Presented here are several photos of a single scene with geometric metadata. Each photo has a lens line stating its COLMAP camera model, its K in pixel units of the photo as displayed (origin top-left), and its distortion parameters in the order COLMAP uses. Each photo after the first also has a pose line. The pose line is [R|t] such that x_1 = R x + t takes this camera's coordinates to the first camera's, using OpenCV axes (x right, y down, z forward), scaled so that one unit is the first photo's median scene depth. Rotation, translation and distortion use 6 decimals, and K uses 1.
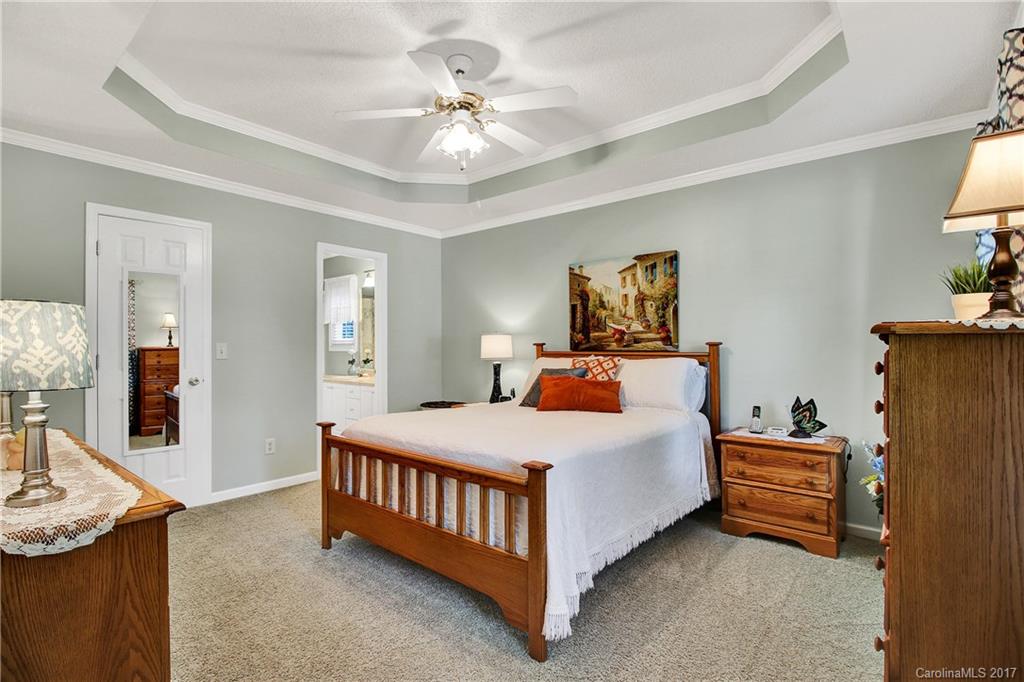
lens RADIAL K [[490.8, 0, 510.4], [0, 490.8, 344.1], [0, 0, 1]] dist [0.012101, -0.000855]
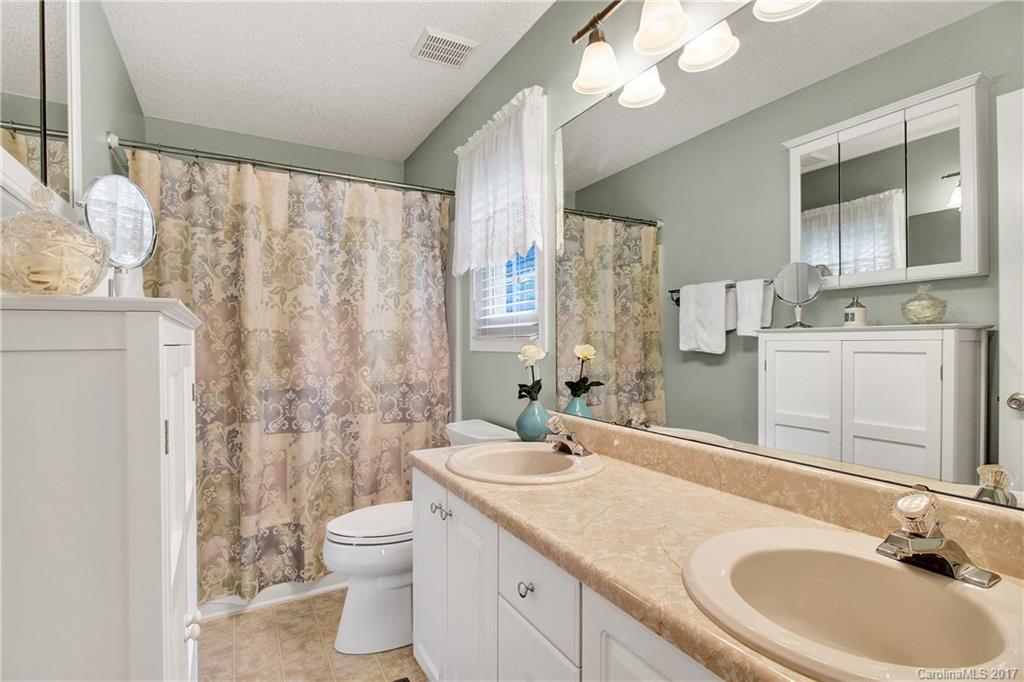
lens RADIAL K [[490.8, 0, 511.4], [0, 490.8, 340.0], [0, 0, 1]] dist [0.012101, -0.000855]
pose [[0.931233, -0.005849, -0.364377, -0.226969], [0.009081, 0.999933, 0.007156, 0.005062], [0.364311, -0.009973, 0.931224, 0.723185]]
